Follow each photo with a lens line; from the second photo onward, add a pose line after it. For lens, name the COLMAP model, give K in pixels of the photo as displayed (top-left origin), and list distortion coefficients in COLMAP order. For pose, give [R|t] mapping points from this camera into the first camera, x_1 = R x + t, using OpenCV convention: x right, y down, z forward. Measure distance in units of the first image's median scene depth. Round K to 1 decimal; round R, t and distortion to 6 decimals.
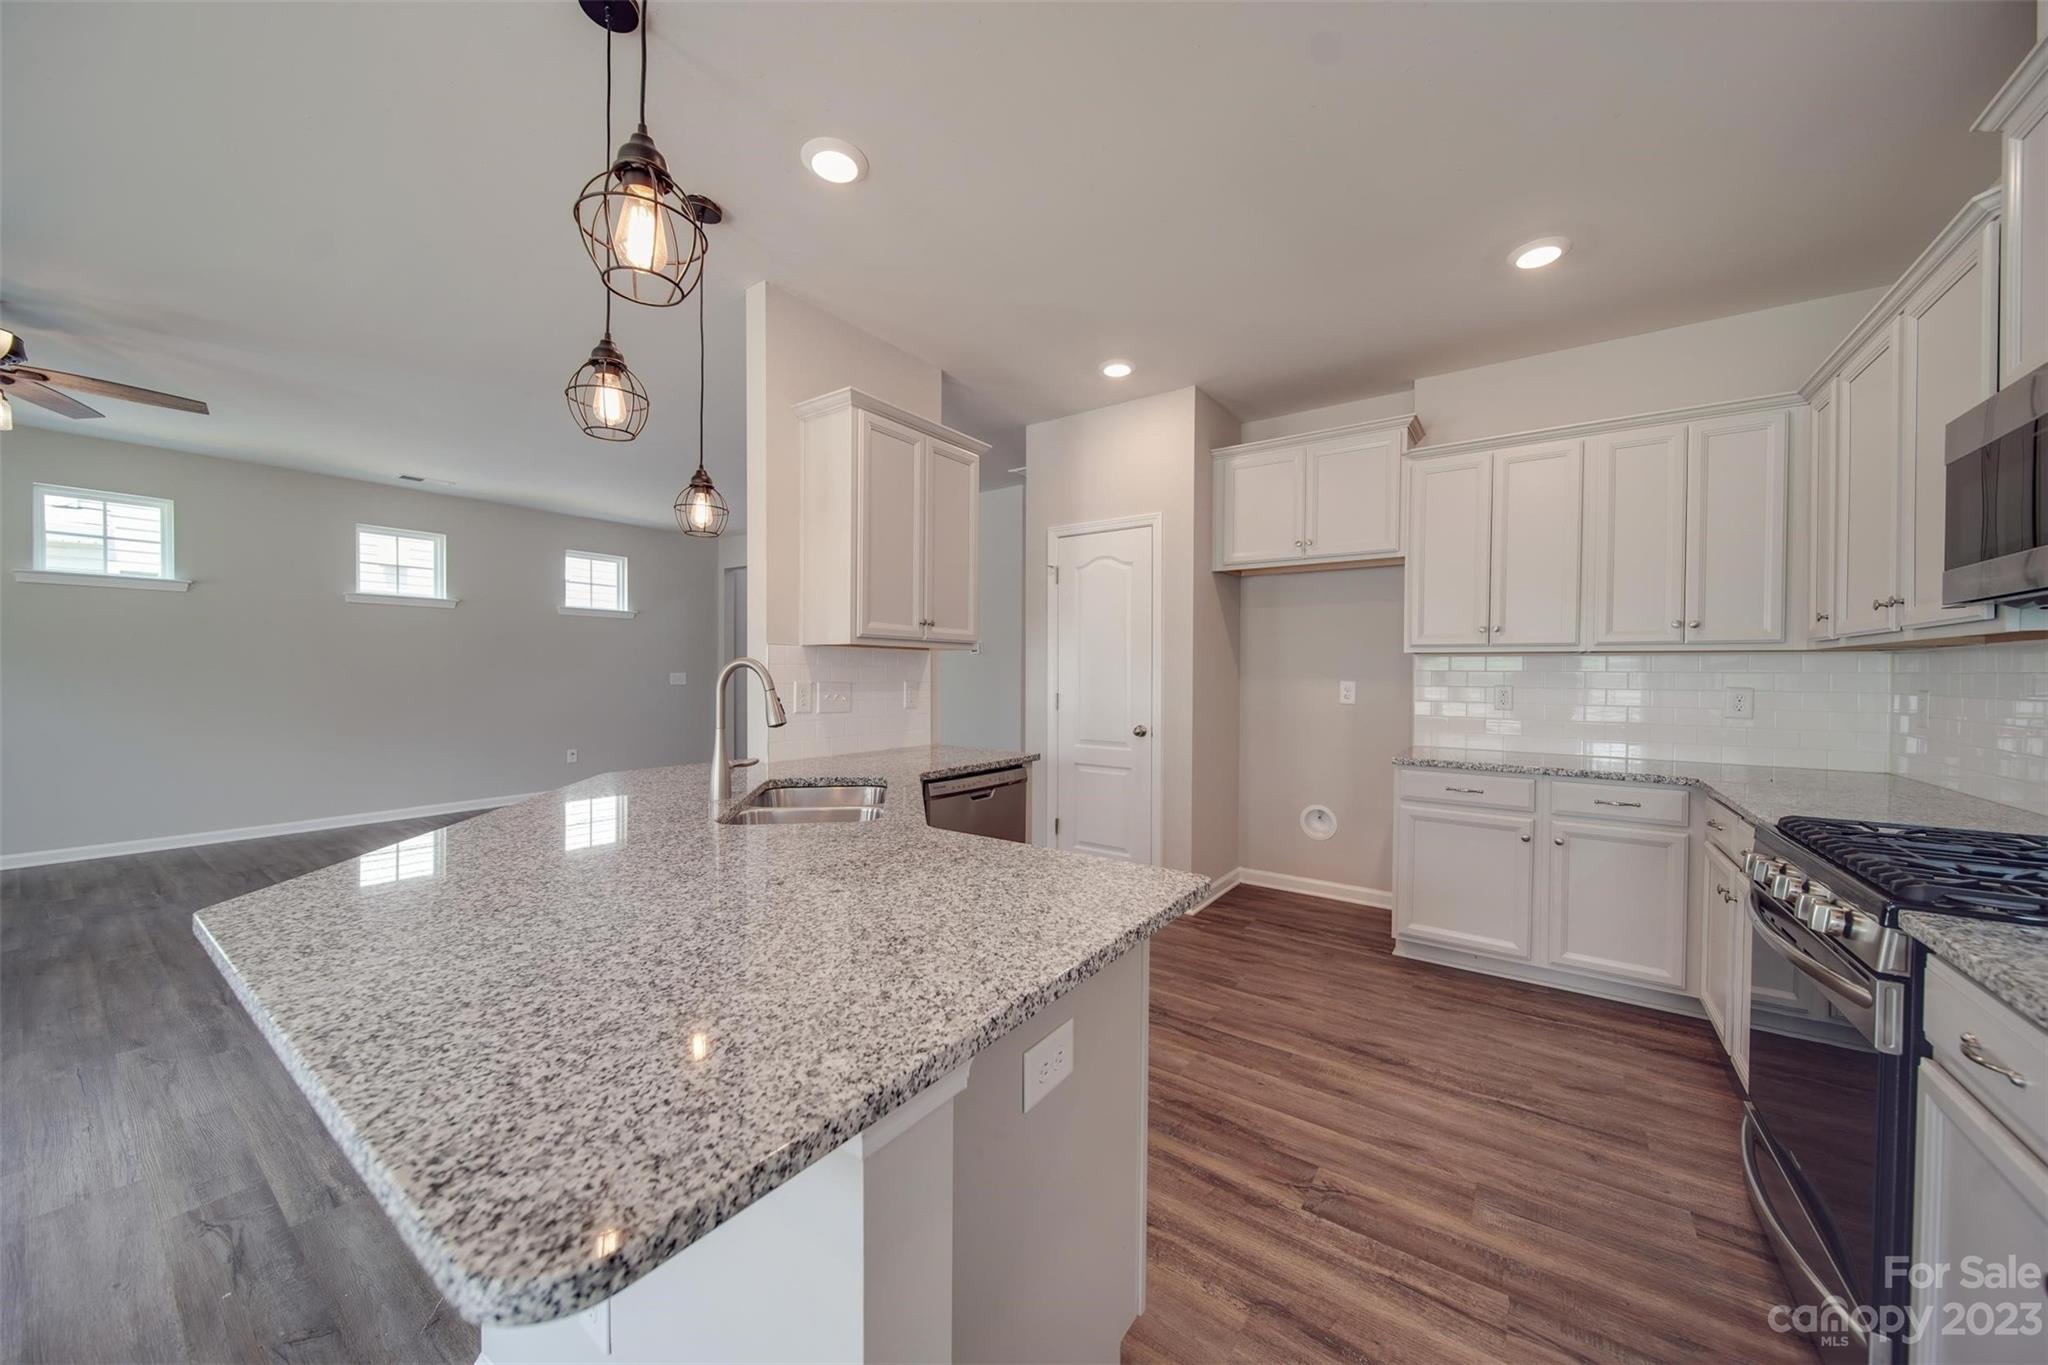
lens RADIAL K [[720.2, 0, 1024.2], [0, 720.2, 673.1], [0, 0, 1]] dist [-0.002426, -0.000857]
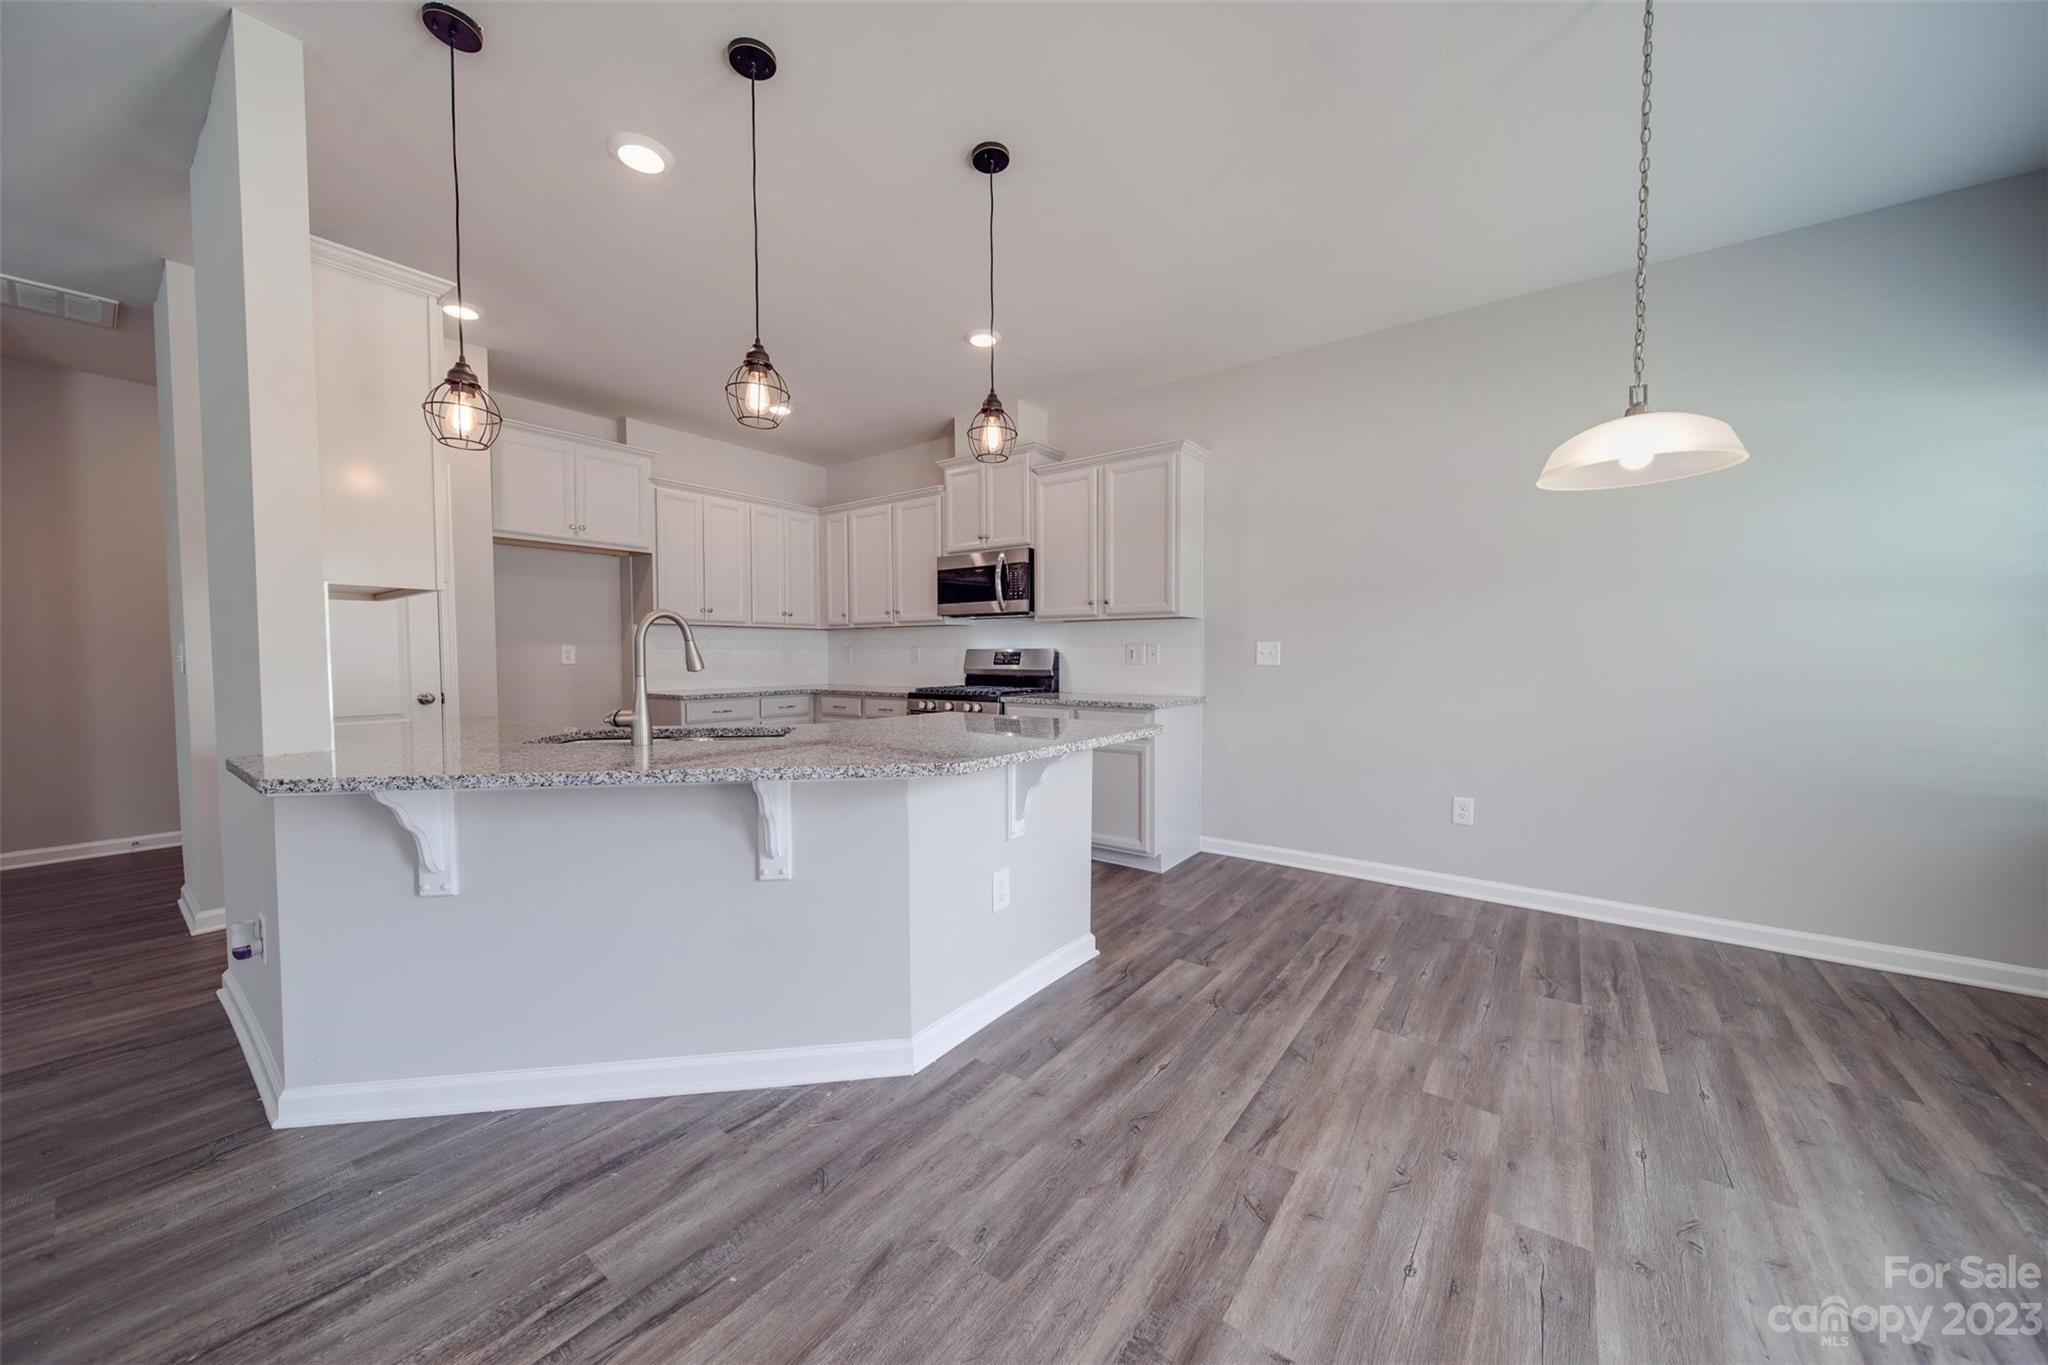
lens RADIAL K [[725.4, 0, 1035.5], [0, 725.4, 678.3], [0, 0, 1]] dist [0.007270, -0.000104]
pose [[0.015728, -0.039234, 0.999106, -1.120237], [0.003679, 0.999225, 0.039181, 0.033744], [-0.999870, 0.003059, 0.015860, 0.309012]]
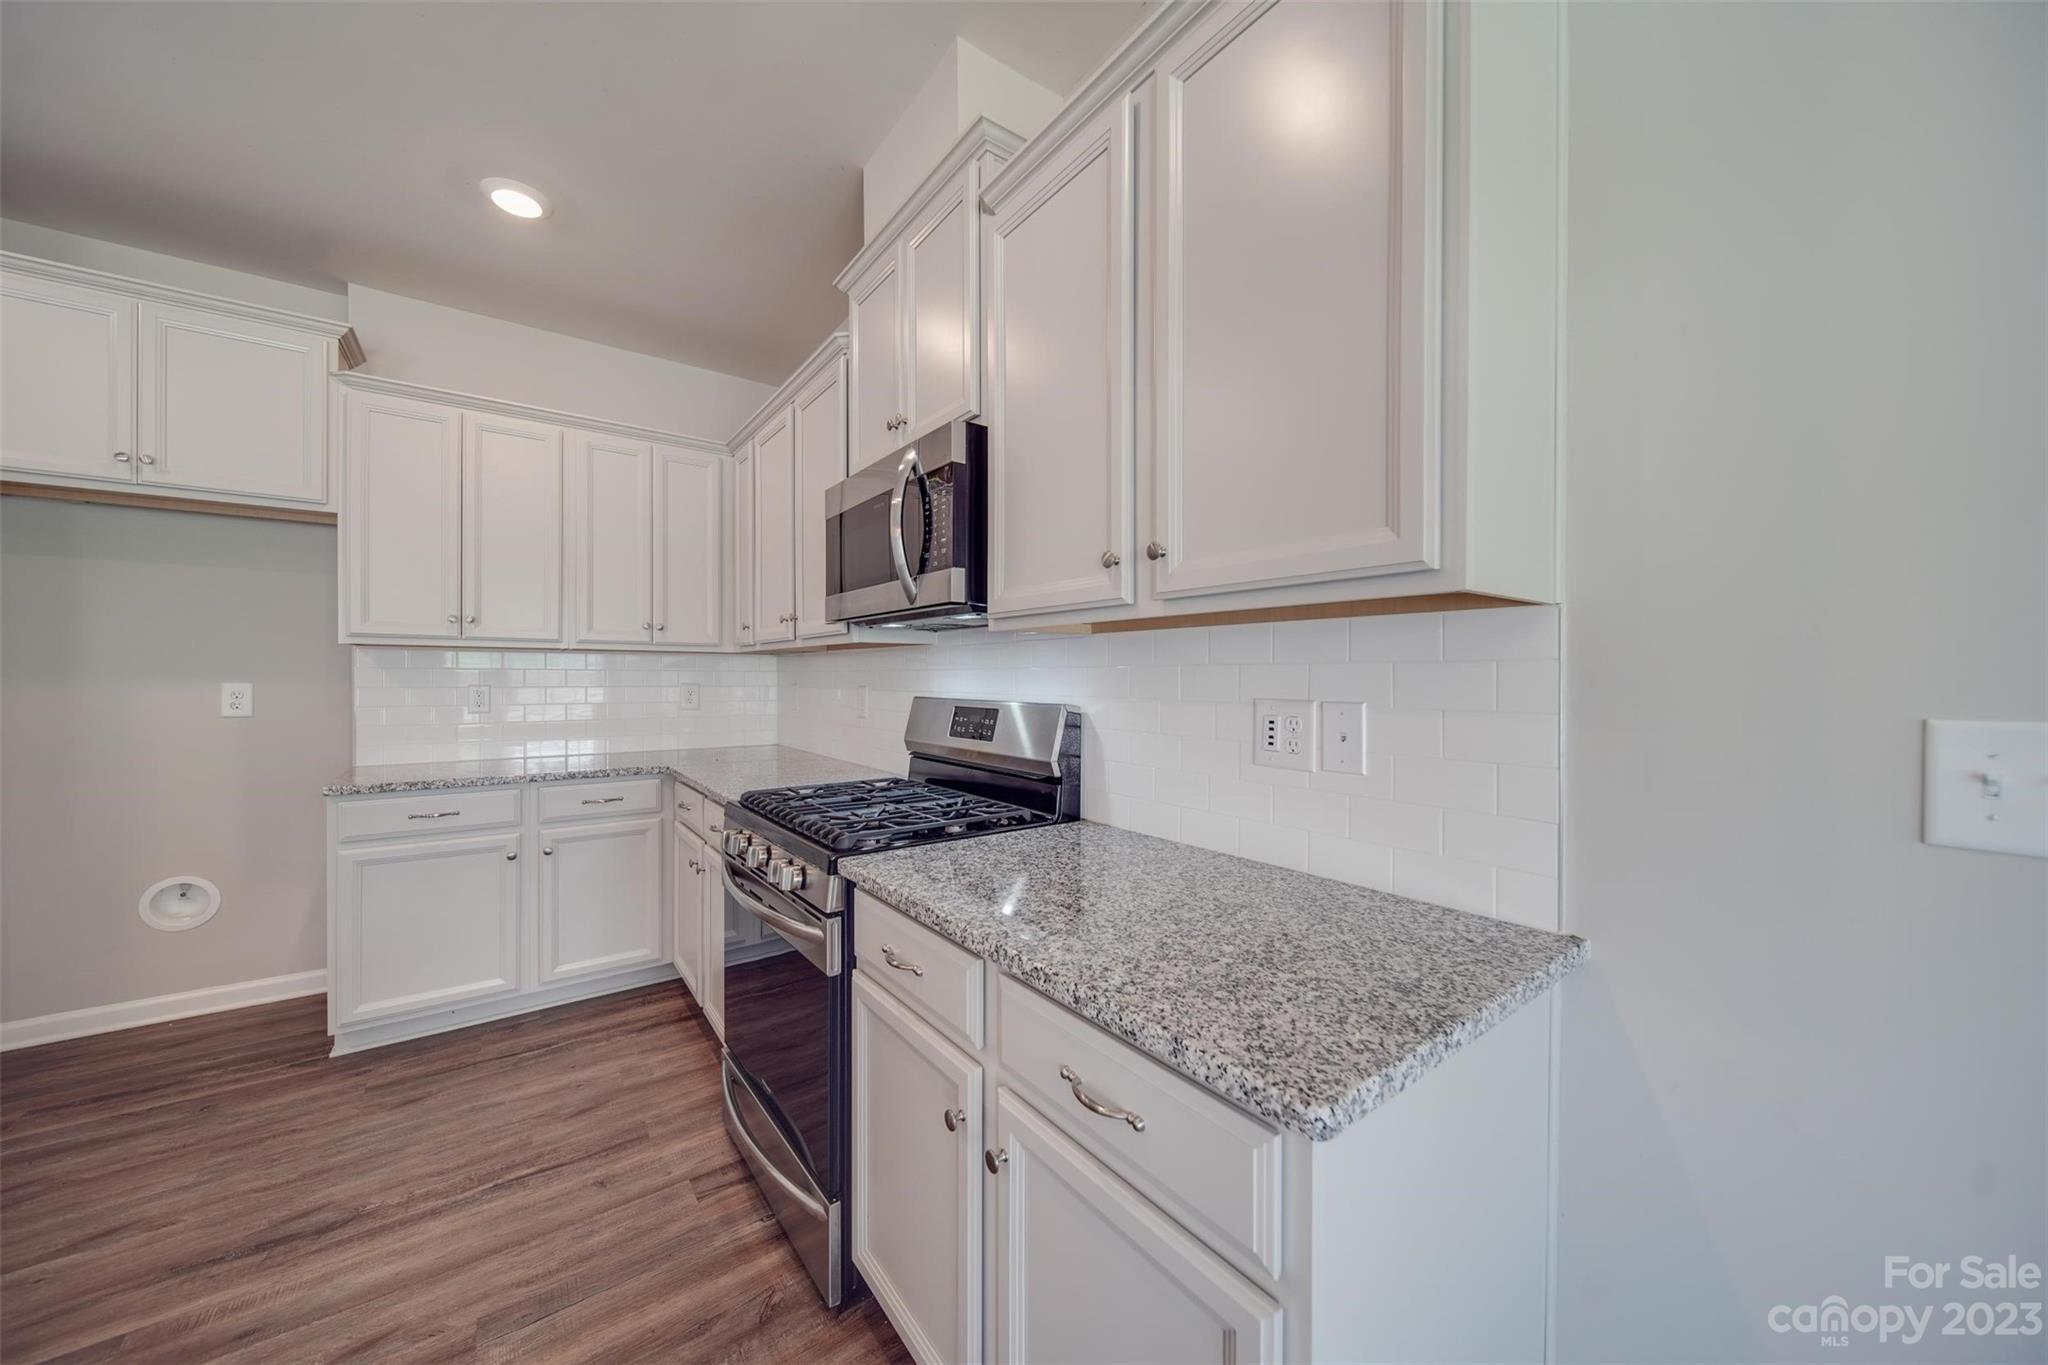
lens RADIAL K [[720.2, 0, 1037.3], [0, 720.2, 688.1], [0, 0, 1]] dist [-0.002426, -0.000857]
pose [[0.303893, -0.021075, 0.952473, 0.051748], [-0.000798, 0.999749, 0.022376, 0.000900], [-0.952706, -0.007560, 0.303800, 0.112095]]
